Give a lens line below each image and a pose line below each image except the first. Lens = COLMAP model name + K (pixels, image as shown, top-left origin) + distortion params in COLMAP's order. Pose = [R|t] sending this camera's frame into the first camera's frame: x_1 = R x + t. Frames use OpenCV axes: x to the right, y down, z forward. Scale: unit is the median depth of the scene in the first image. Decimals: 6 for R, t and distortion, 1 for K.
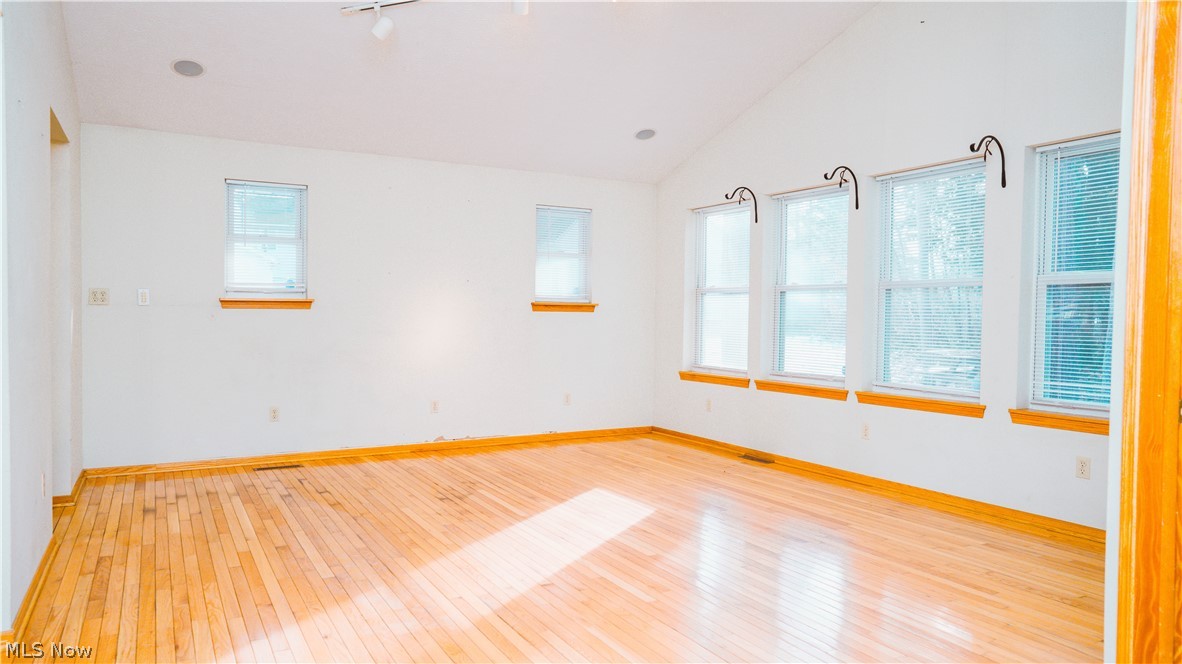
lens RADIAL K [[778.1, 0, 587.0], [0, 778.1, 334.6], [0, 0, 1]] dist [-0.045984, 0.056190]
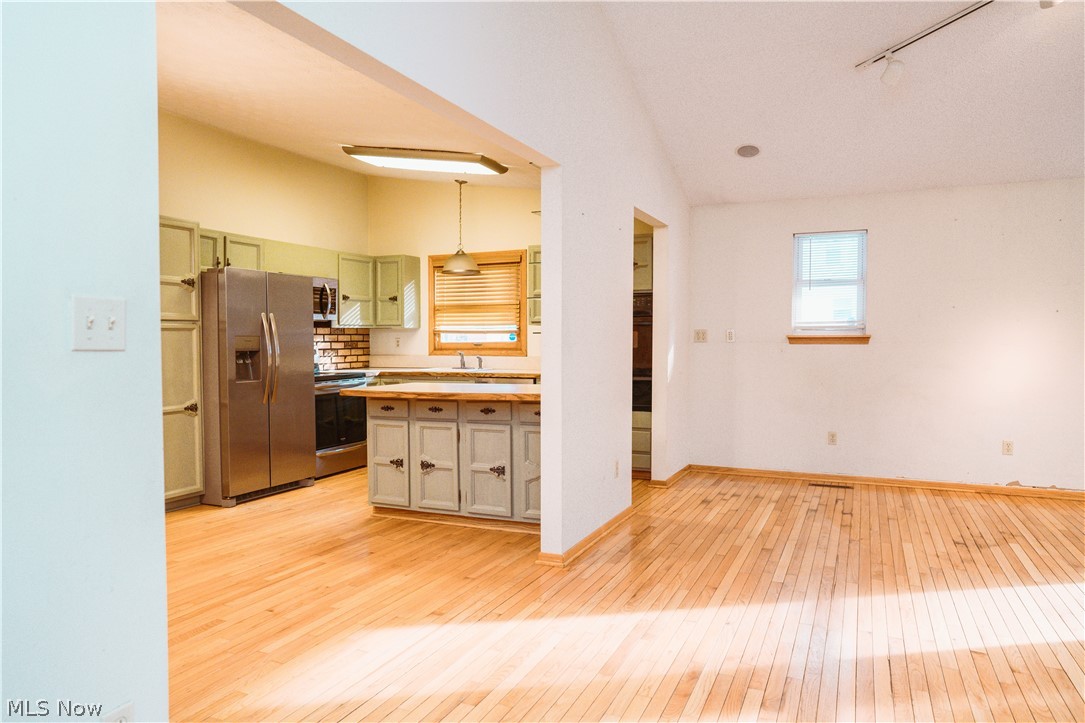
lens RADIAL K [[715.0, 0, 542.5], [0, 715.0, 361.5], [0, 0, 1]] dist [-0.038671, 0.058599]
pose [[0.589463, 0.016314, -0.807631, 0.193670], [-0.017137, 0.999824, 0.007688, -0.009633], [0.807614, 0.009308, 0.589639, 0.057285]]
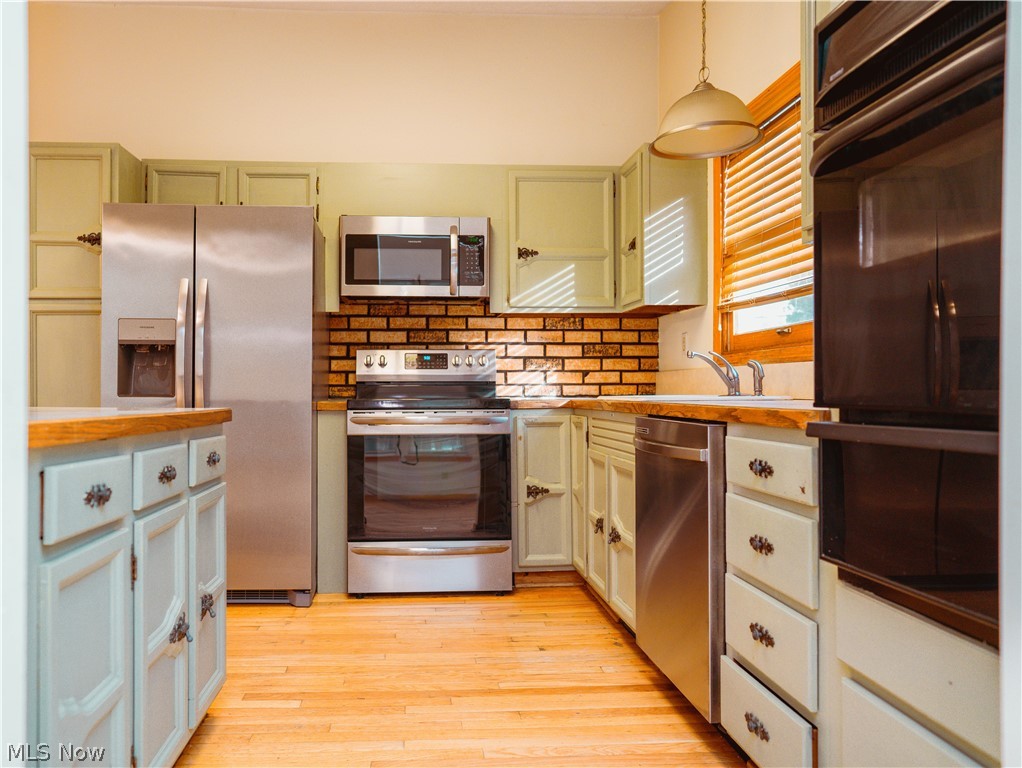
lens RADIAL K [[753.9, 0, 444.3], [0, 753.9, 389.0], [0, 0, 1]] dist [-0.040616, 0.041071]
pose [[-0.455891, -0.008845, -0.889992, -0.423156], [-0.031678, 0.999478, 0.006294, 0.014793], [0.889472, 0.031063, -0.455934, 0.802870]]
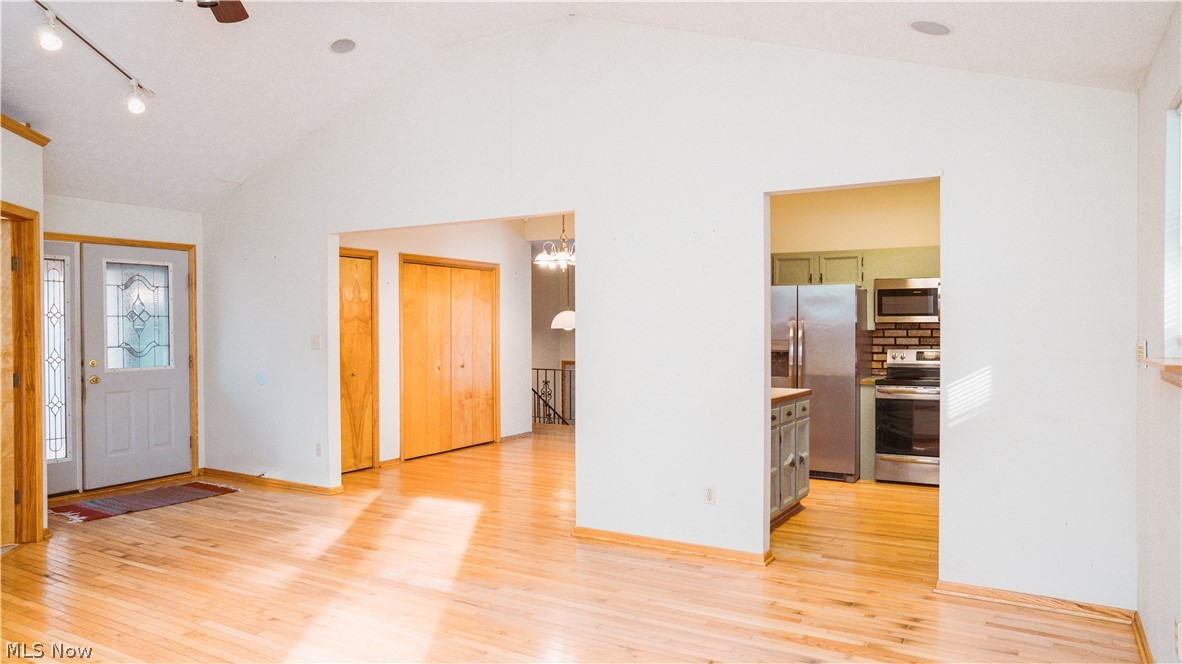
lens RADIAL K [[778.1, 0, 587.0], [0, 778.1, 334.6], [0, 0, 1]] dist [-0.045984, 0.056190]
pose [[-0.872540, -0.002124, -0.488538, 0.085306], [-0.019087, 0.999375, 0.029745, -0.073632], [0.488170, 0.035279, -0.872035, 1.318910]]
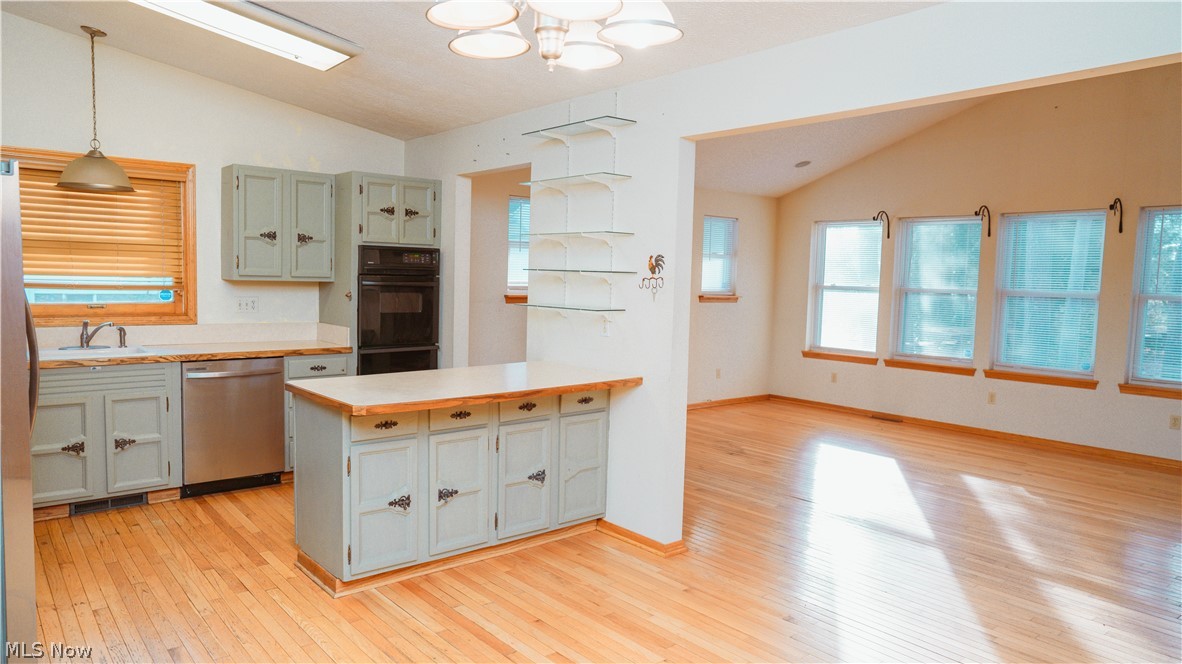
lens RADIAL K [[778.1, 0, 587.0], [0, 778.1, 334.6], [0, 0, 1]] dist [-0.045984, 0.056190]
pose [[0.984748, 0.002118, 0.173974, -0.588793], [-0.010753, 0.998755, 0.048709, -0.047979], [-0.173654, -0.049837, 0.983545, -0.224938]]
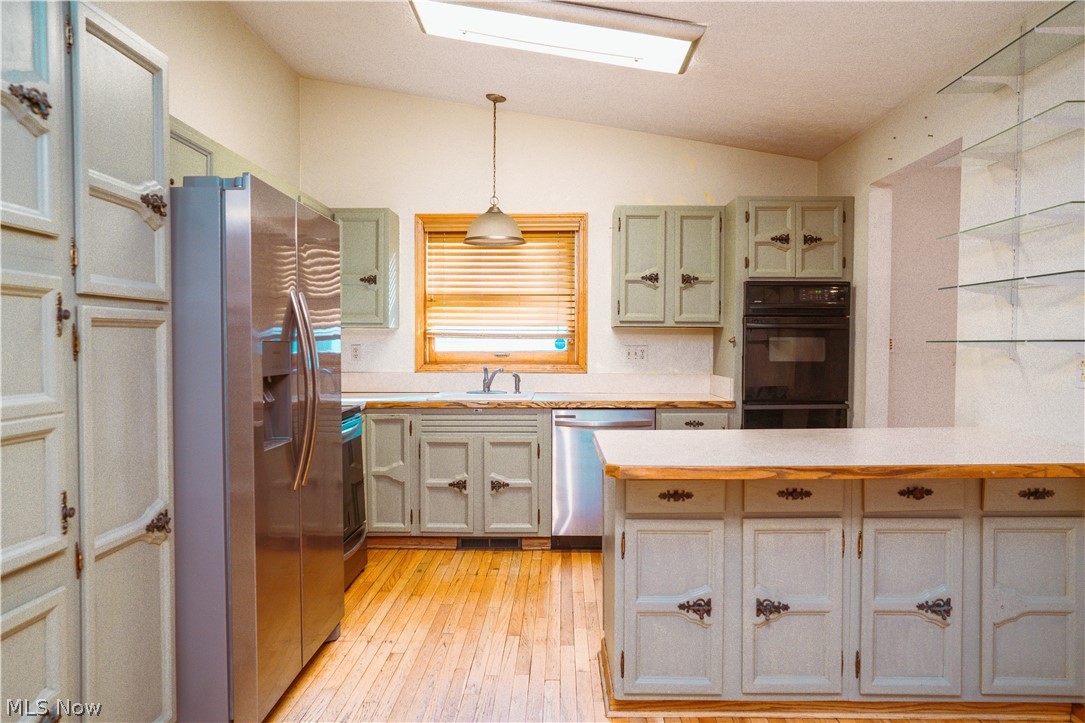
lens RADIAL K [[721.5, 0, 539.3], [0, 721.5, 363.8], [0, 0, 1]] dist [-0.050111, 0.061544]
pose [[0.854984, 0.007710, -0.518597, -0.488536], [-0.010228, 0.999946, -0.001997, -0.017508], [0.518554, 0.007011, 0.855016, 0.019932]]
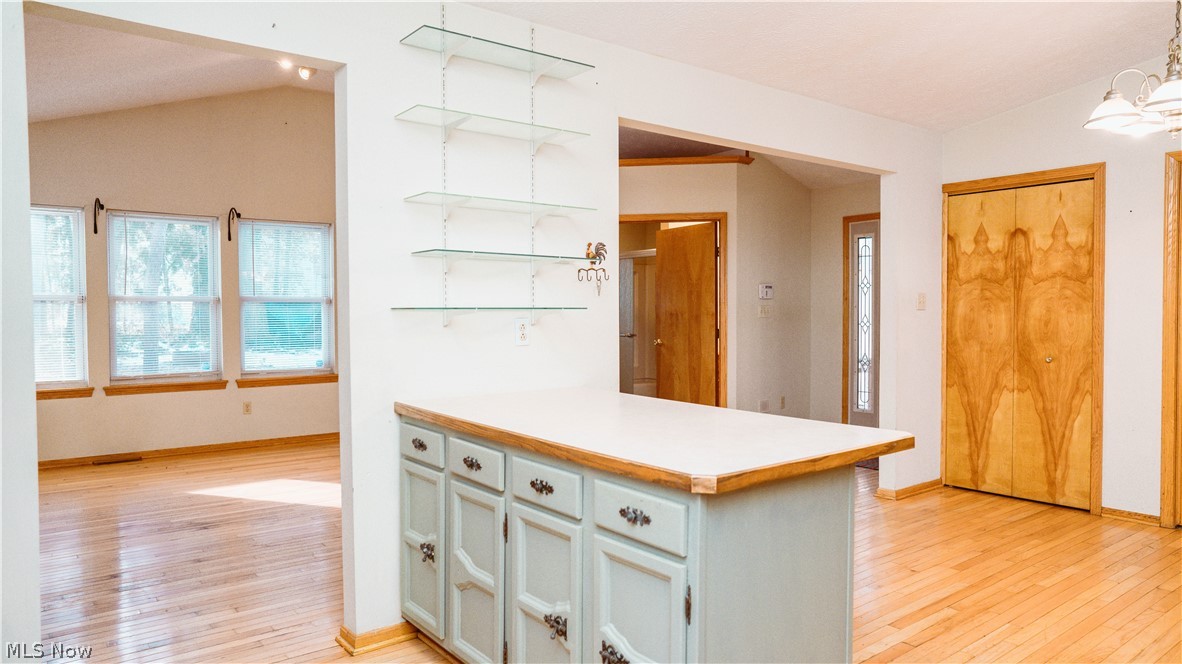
lens RADIAL K [[778.1, 0, 587.0], [0, 778.1, 334.6], [0, 0, 1]] dist [-0.045984, 0.056190]
pose [[-0.146820, -0.037024, 0.988470, -1.034841], [0.031251, 0.998627, 0.042046, -0.039685], [-0.988669, 0.037064, -0.145461, 0.601850]]
